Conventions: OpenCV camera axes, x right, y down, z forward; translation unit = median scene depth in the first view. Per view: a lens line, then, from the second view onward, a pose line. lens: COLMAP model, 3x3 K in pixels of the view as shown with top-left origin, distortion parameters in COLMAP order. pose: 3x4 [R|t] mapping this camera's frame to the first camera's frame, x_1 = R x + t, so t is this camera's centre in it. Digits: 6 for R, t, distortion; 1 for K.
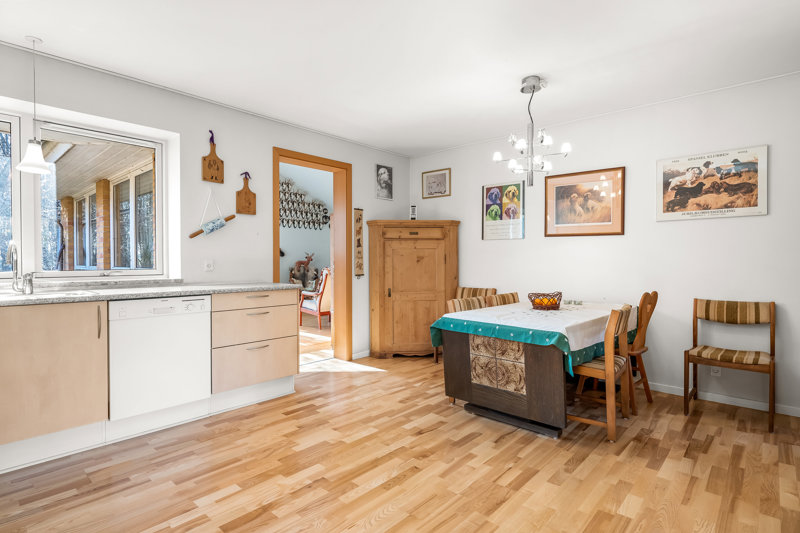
lens RADIAL K [[411.8, 0, 400.0], [0, 411.8, 266.5], [0, 0, 1]] dist [-0.000808, 0.000070]
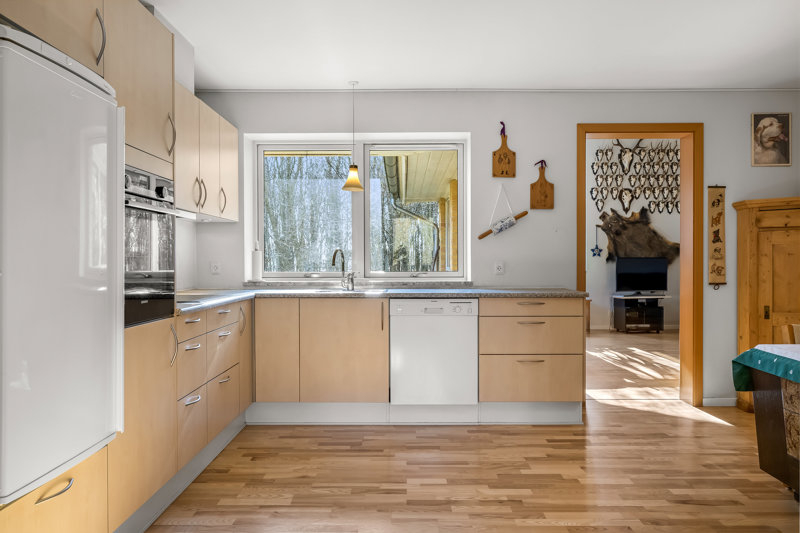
lens RADIAL K [[582.3, 0, 400.0], [0, 582.3, 266.5], [0, 0, 1]] dist [-0.000139, -0.000088]
pose [[0.669691, 0.005378, -0.742621, 0.413133], [-0.009088, 0.999958, -0.000953, -0.002786], [0.742584, 0.007387, 0.669712, -0.049587]]
